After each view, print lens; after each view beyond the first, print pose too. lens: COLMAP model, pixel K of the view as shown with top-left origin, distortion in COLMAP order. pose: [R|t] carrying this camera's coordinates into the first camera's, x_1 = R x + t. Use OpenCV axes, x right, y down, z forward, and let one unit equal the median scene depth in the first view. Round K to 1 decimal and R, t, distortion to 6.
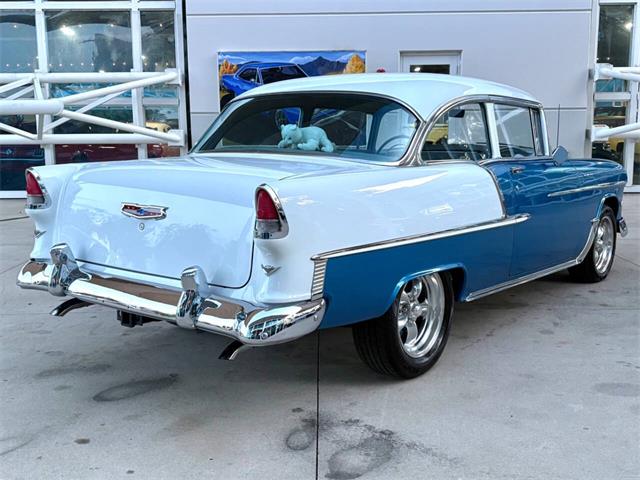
lens RADIAL K [[792.7, 0, 321.9], [0, 792.7, 239.0], [0, 0, 1]] dist [0.031151, 0.000000]
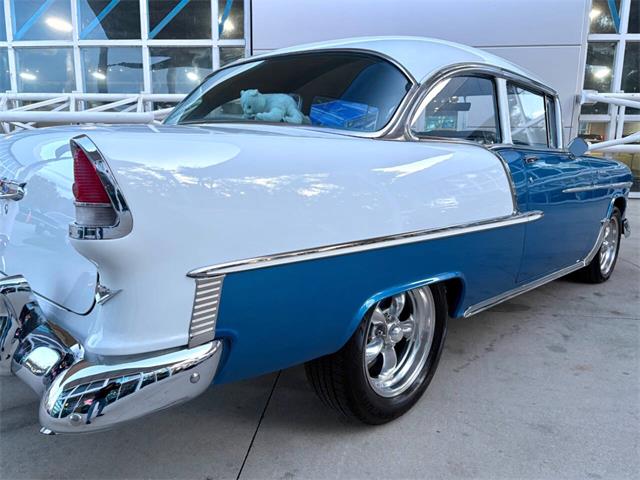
lens RADIAL K [[520.8, 0, 316.6], [0, 520.8, 242.3], [0, 0, 1]] dist [-0.008243, 0.024989]
pose [[0.994301, 0.039199, -0.099140, 0.079987], [-0.035626, 0.998659, 0.037557, -0.011092], [0.100480, -0.033811, 0.994364, 0.445669]]
